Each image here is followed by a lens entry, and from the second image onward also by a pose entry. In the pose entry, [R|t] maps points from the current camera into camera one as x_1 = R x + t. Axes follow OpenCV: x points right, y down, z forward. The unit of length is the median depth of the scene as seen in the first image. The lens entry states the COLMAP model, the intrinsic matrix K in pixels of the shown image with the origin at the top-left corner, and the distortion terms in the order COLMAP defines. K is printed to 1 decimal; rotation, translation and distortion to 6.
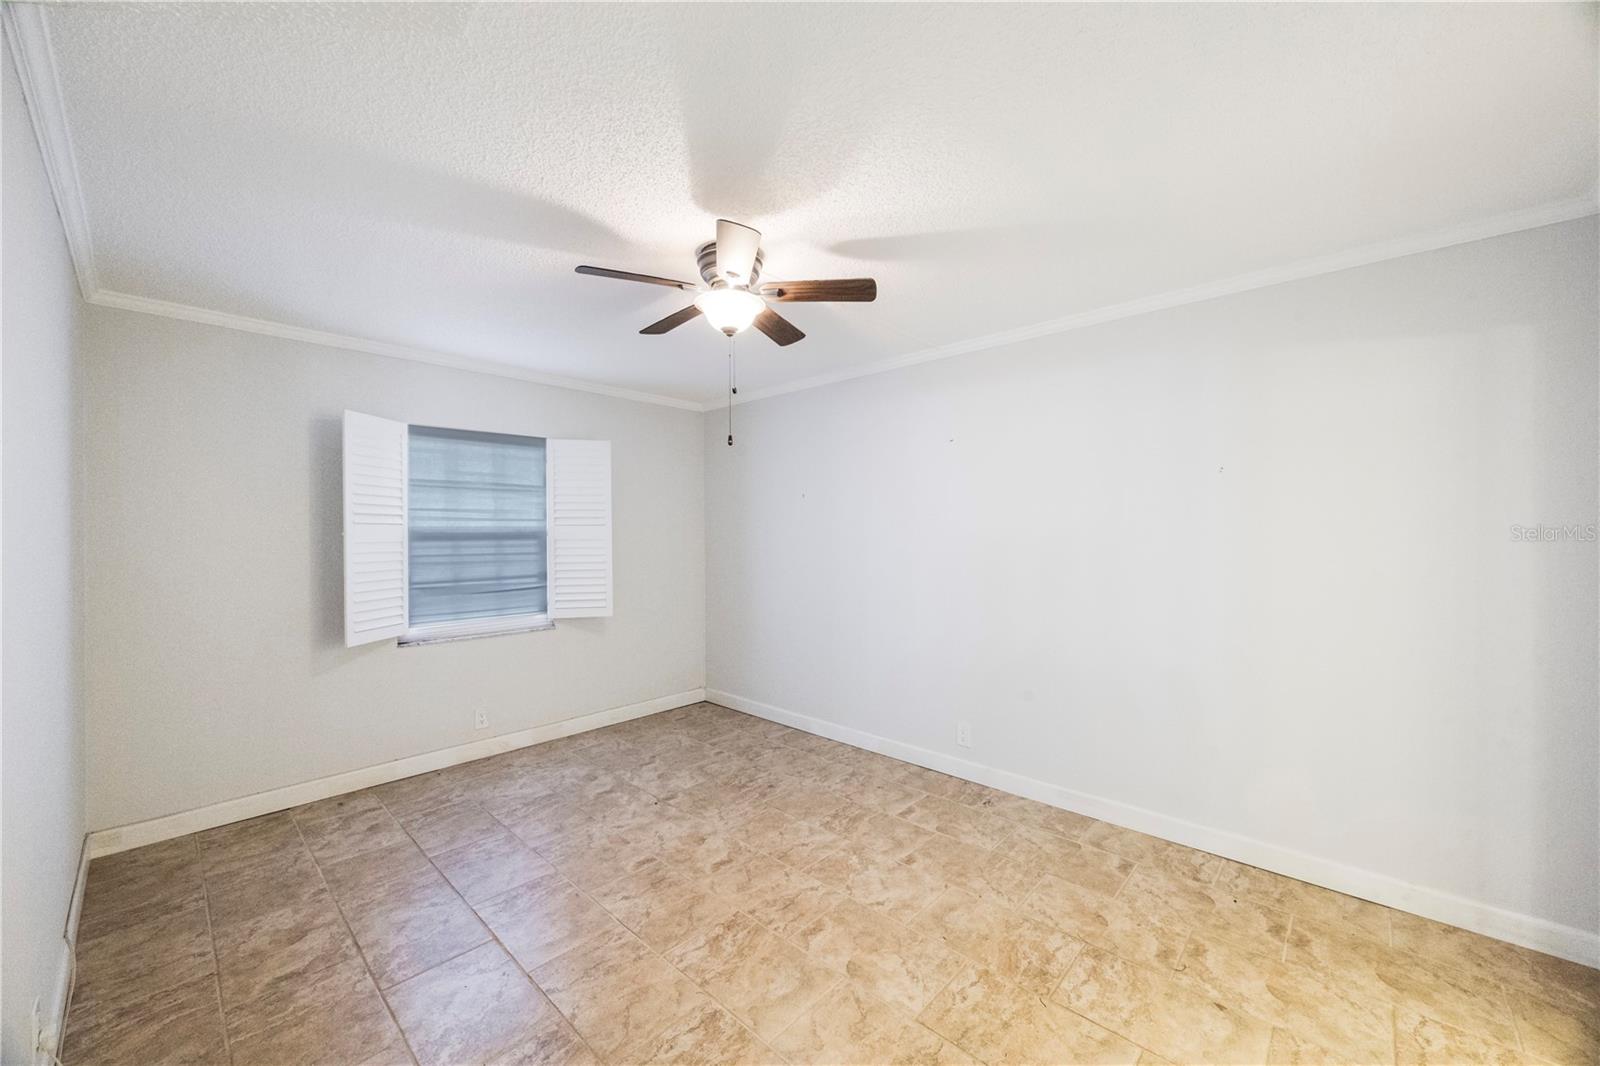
lens RADIAL K [[605.8, 0, 802.3], [0, 605.8, 533.0], [0, 0, 1]] dist [-0.005519, 0.001294]
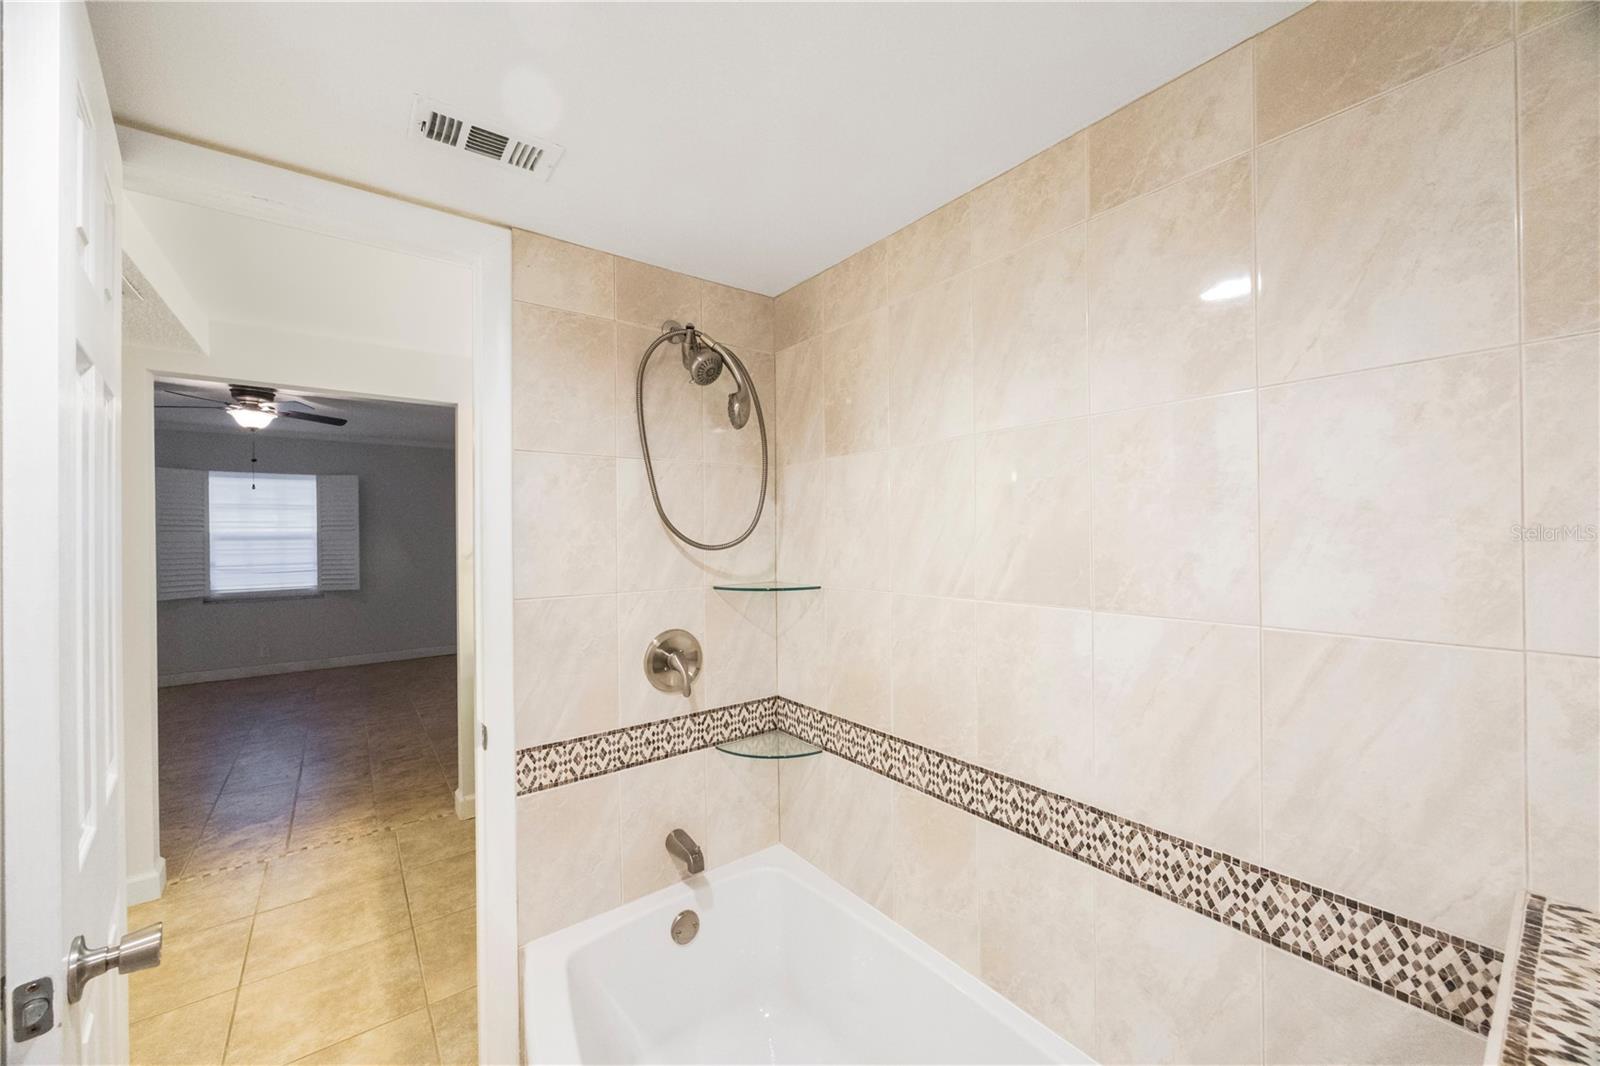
lens RADIAL K [[605.8, 0, 800.2], [0, 605.8, 534.2], [0, 0, 1]] dist [-0.005519, 0.001294]
pose [[0.984840, -0.002992, -0.173441, 1.508973], [0.002874, 0.999995, -0.000931, 0.001672], [0.173443, 0.000419, 0.984844, -0.439720]]
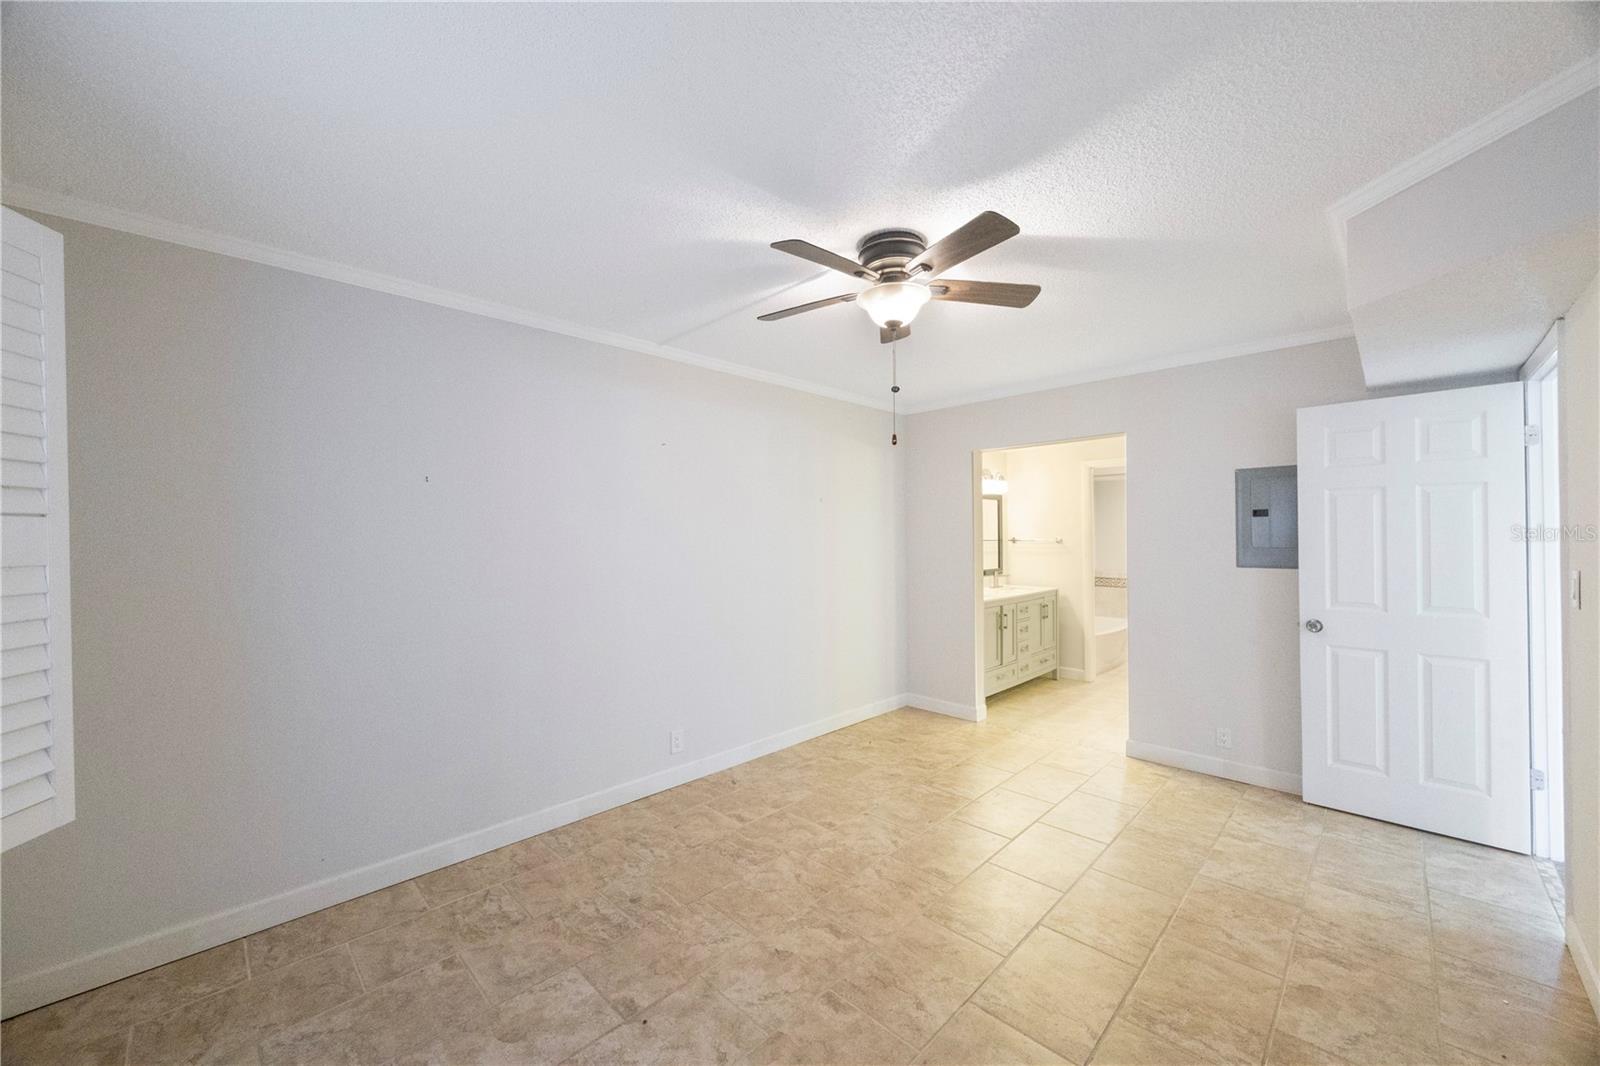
lens RADIAL K [[605.8, 0, 800.7], [0, 605.8, 535.8], [0, 0, 1]] dist [-0.005519, 0.001294]
pose [[0.032714, 0.003499, 0.999459, -0.867940], [0.010670, 0.999936, -0.003850, -0.001138], [-0.999408, 0.010790, 0.032675, 0.903302]]
